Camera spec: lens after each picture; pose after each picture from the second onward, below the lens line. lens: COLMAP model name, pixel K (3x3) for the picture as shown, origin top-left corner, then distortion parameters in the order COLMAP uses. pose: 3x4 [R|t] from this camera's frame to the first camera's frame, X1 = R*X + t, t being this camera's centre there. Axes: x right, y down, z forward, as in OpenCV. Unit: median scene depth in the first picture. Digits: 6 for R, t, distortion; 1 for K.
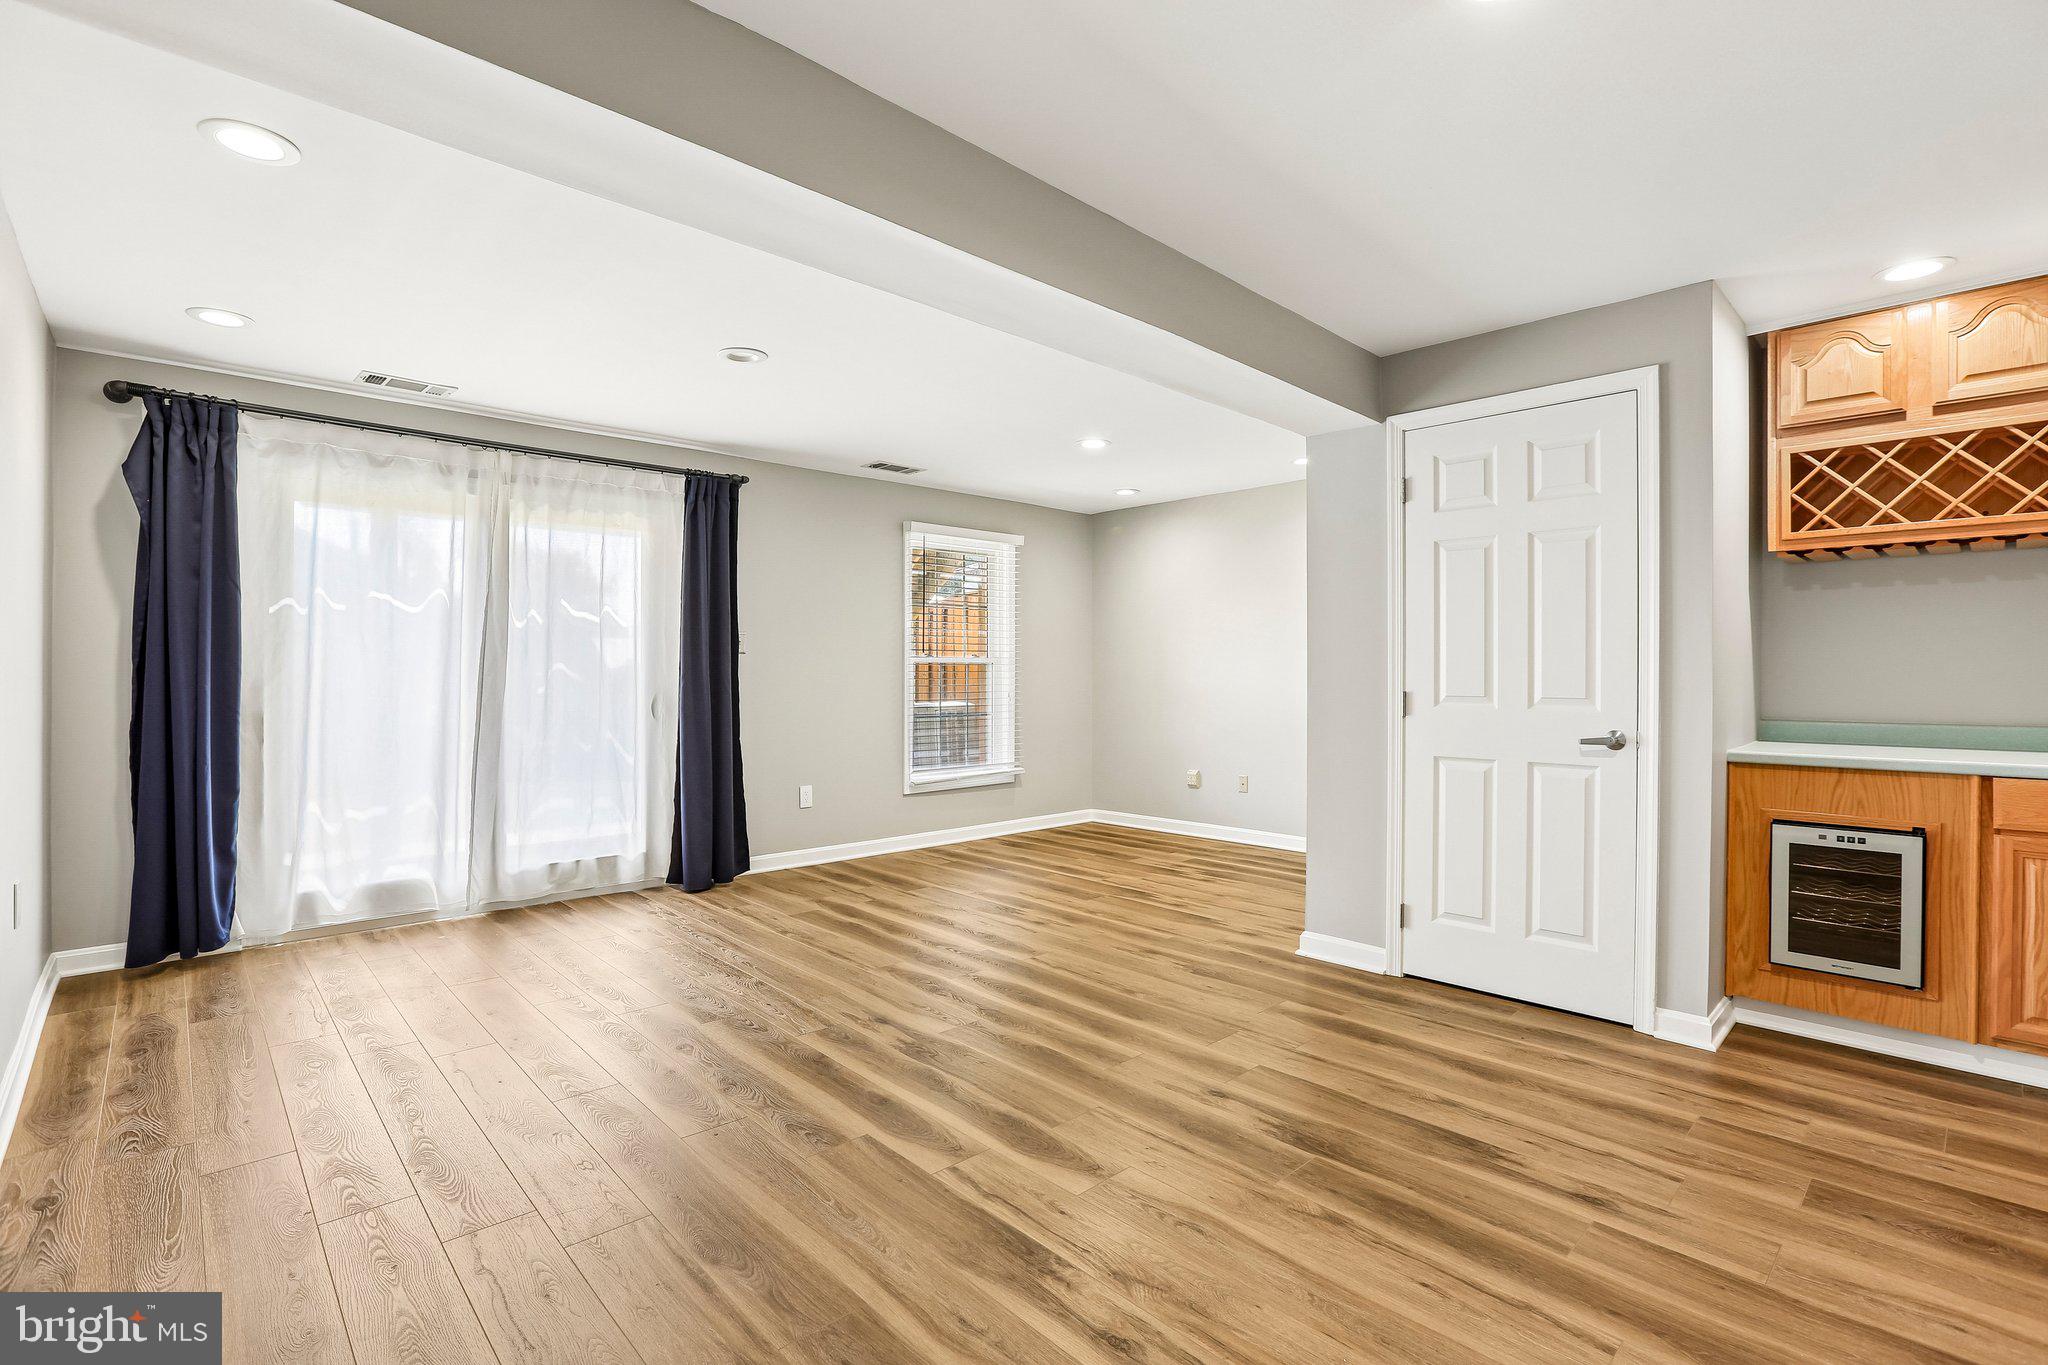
lens RADIAL K [[931.3, 0, 1016.1], [0, 931.3, 673.4], [0, 0, 1]] dist [-0.044026, 0.014563]
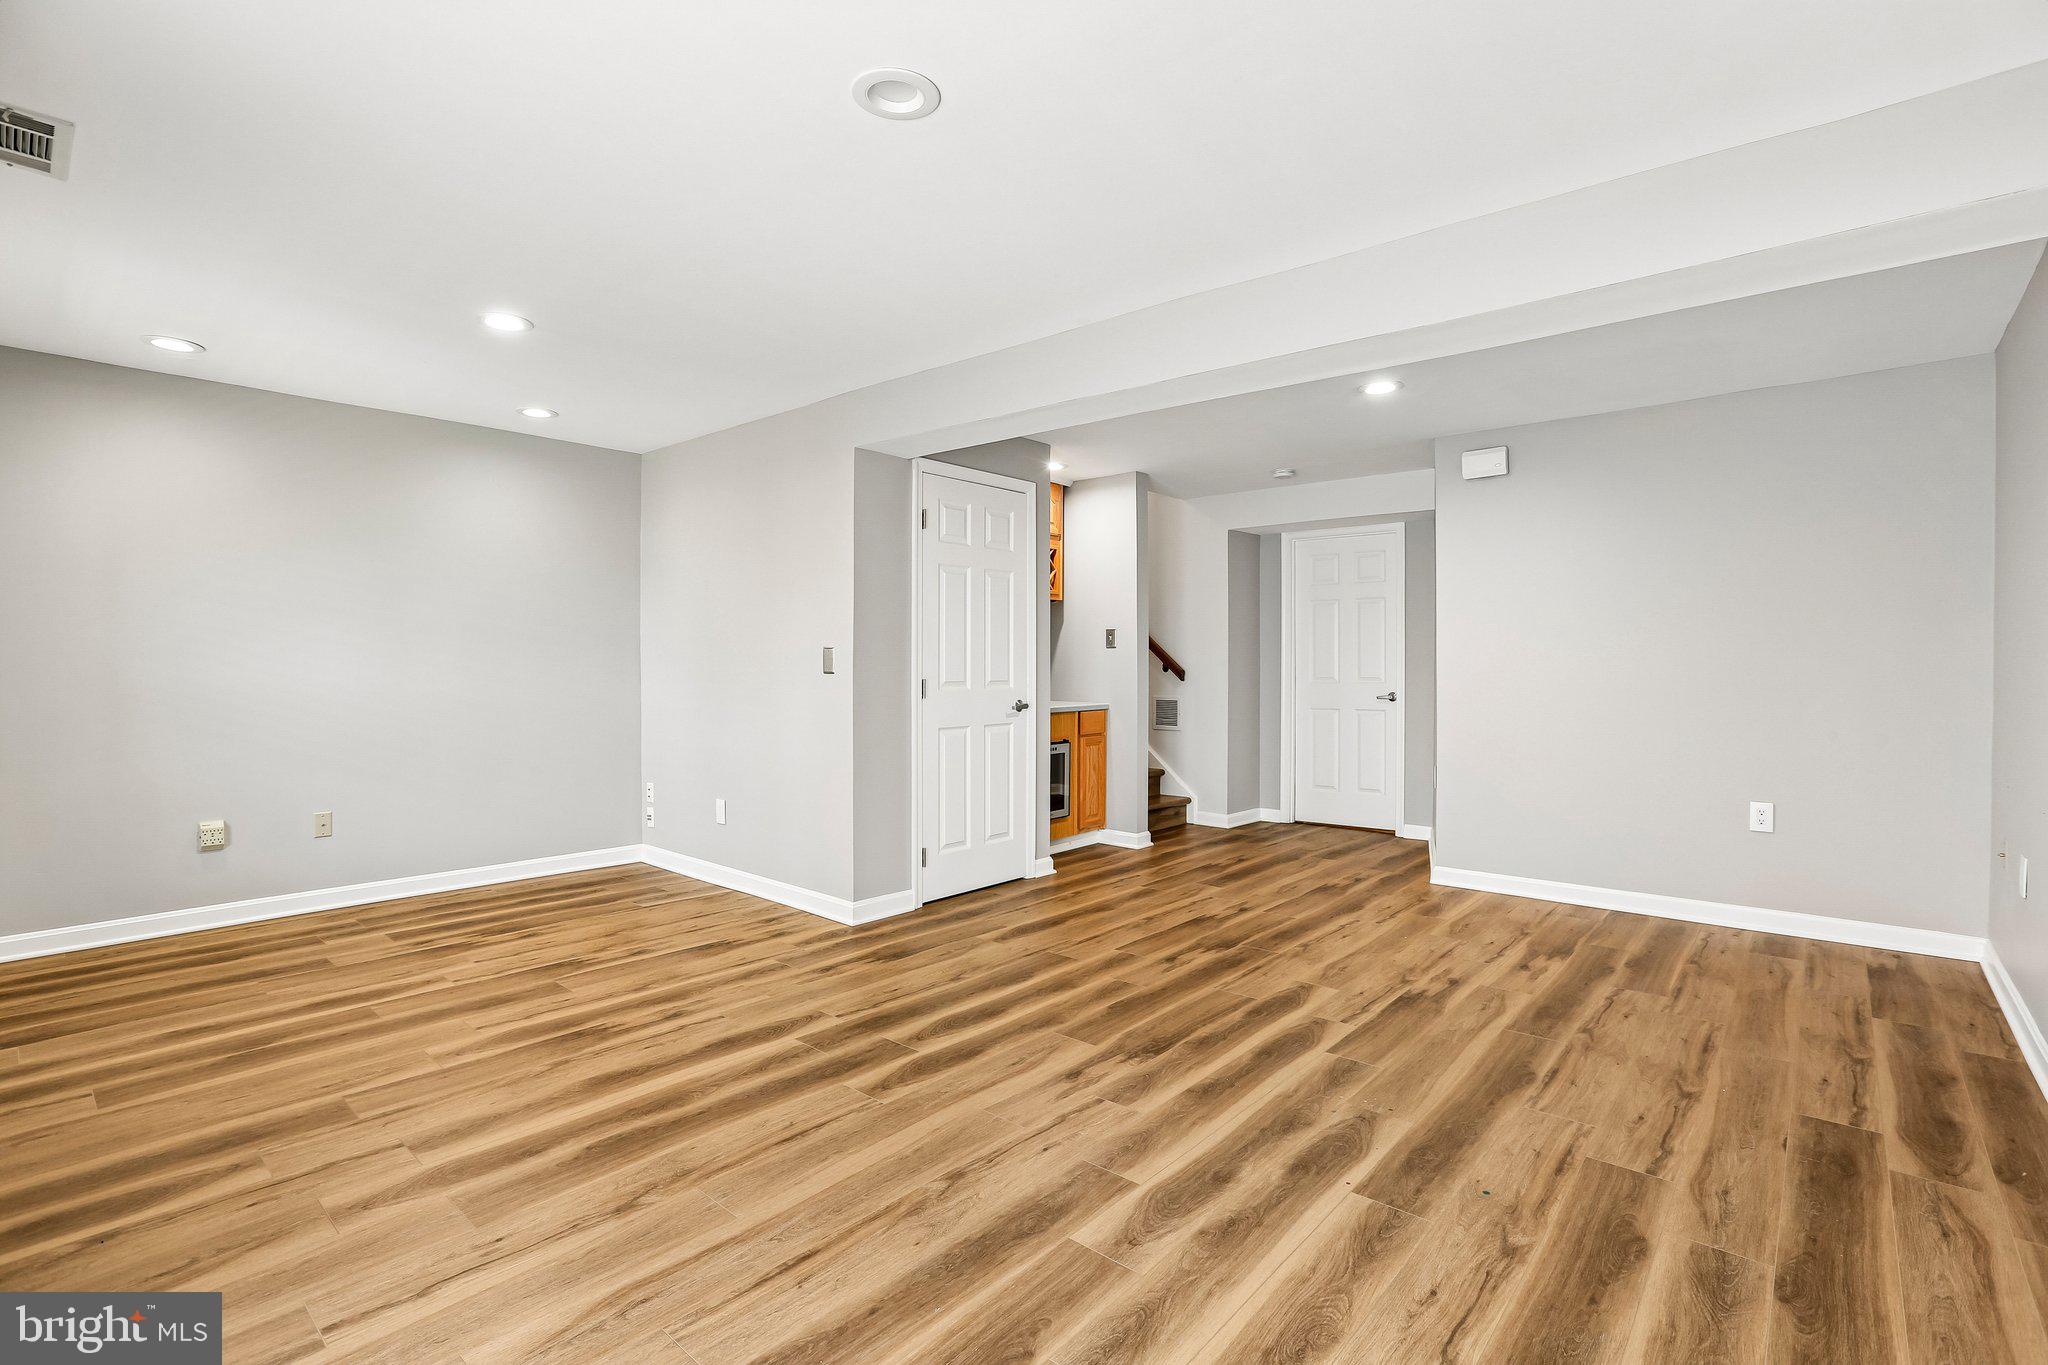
lens RADIAL K [[931.3, 0, 1016.1], [0, 931.3, 673.4], [0, 0, 1]] dist [-0.044026, 0.014563]
pose [[-0.087829, -0.007922, 0.996104, -1.158846], [-0.001467, 0.999968, 0.007824, 0.000387], [-0.996134, -0.000774, -0.087838, 1.329086]]
